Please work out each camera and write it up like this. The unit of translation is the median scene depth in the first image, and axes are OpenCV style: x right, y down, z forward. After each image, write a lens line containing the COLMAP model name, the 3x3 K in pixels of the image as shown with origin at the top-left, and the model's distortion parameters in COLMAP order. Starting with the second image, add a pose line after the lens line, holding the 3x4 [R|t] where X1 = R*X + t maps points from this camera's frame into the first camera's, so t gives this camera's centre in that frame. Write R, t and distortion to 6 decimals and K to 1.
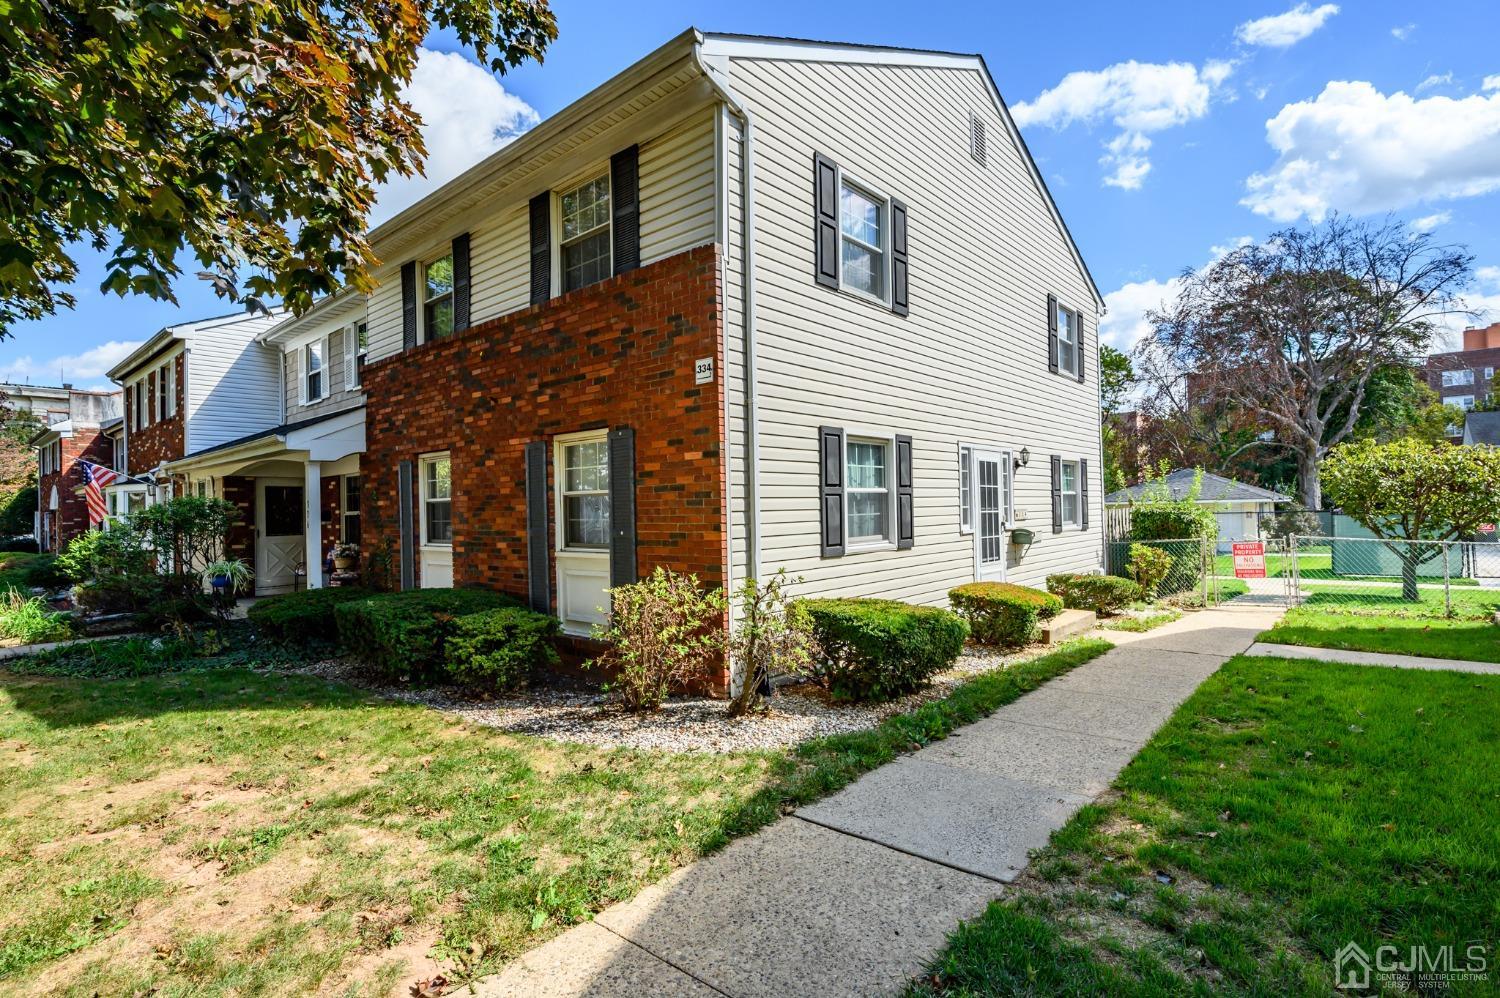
lens RADIAL K [[730.9, 0, 752.8], [0, 730.9, 498.9], [0, 0, 1]] dist [-0.004263, -0.000286]
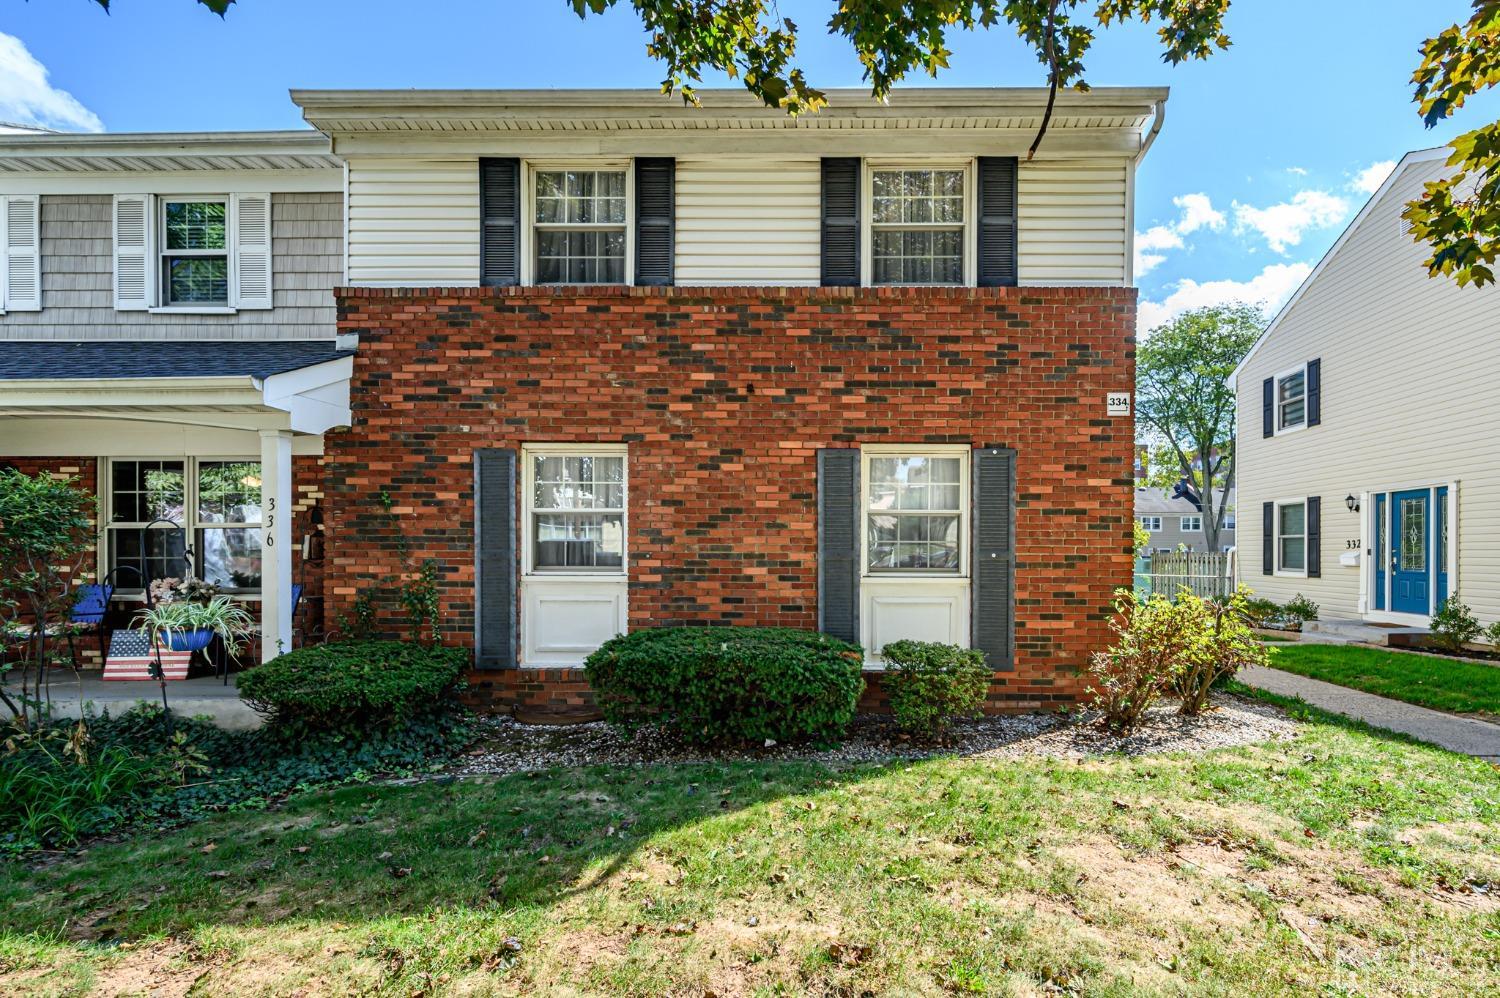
lens RADIAL K [[488.4, 0, 750.6], [0, 488.4, 536.3], [0, 0, 1]] dist [-0.001220, -0.000027]
pose [[0.761763, 0.018069, 0.647604, -0.747427], [-0.028253, 0.999587, 0.005343, 0.023932], [-0.647239, -0.022366, 0.761959, 0.637696]]
